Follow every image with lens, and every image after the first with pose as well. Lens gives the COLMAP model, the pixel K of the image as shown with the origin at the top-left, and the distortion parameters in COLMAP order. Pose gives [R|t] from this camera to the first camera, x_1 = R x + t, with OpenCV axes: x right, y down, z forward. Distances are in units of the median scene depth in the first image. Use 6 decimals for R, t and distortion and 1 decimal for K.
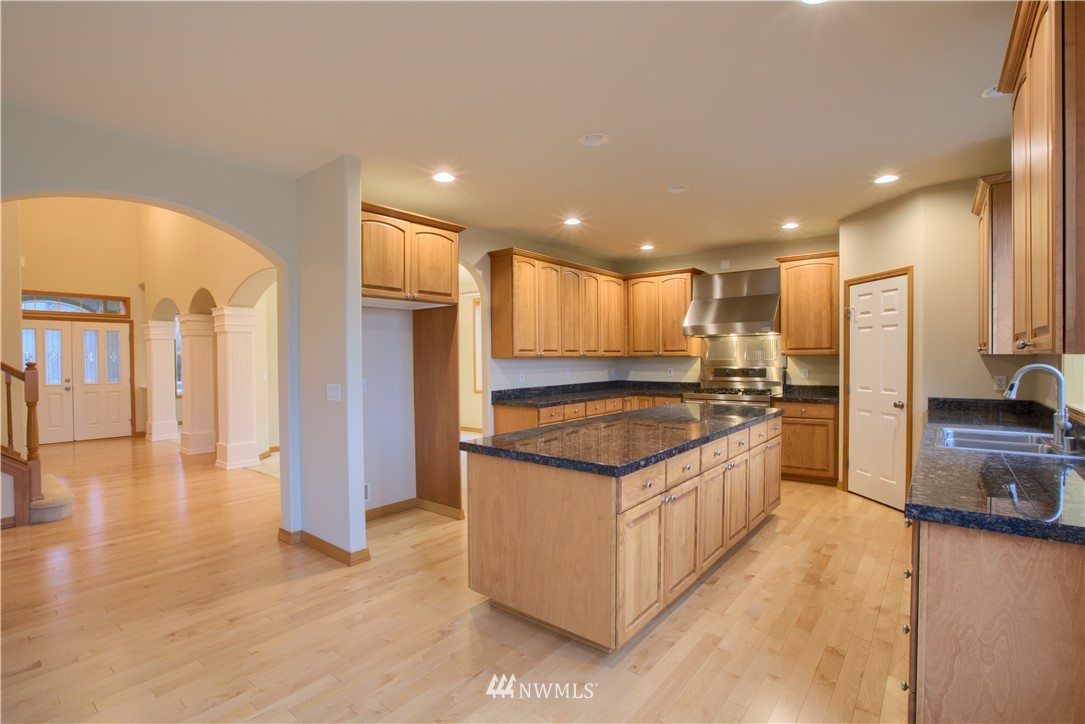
lens RADIAL K [[501.0, 0, 537.1], [0, 501.0, 364.3], [0, 0, 1]] dist [-0.015035, 0.004768]
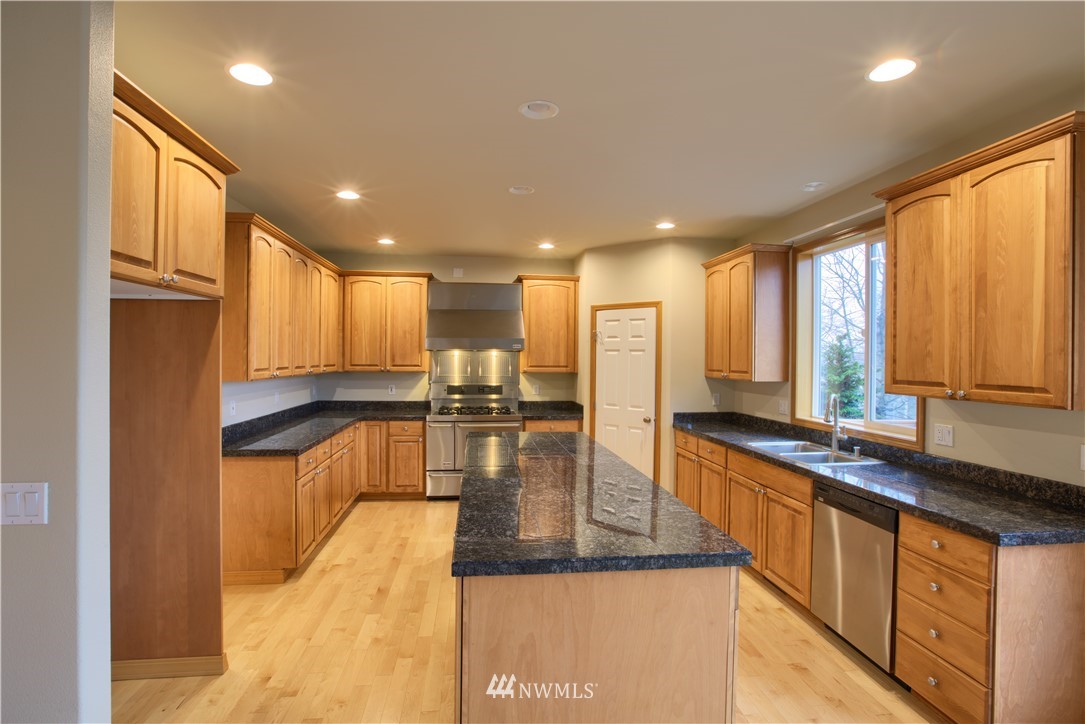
lens RADIAL K [[526.9, 0, 535.9], [0, 526.9, 364.1], [0, 0, 1]] dist [-0.024321, -0.000683]
pose [[0.709882, 0.003586, 0.704311, -0.247174], [-0.001491, 0.999992, -0.003588, -0.032751], [-0.704319, 0.001497, 0.709882, 0.245515]]
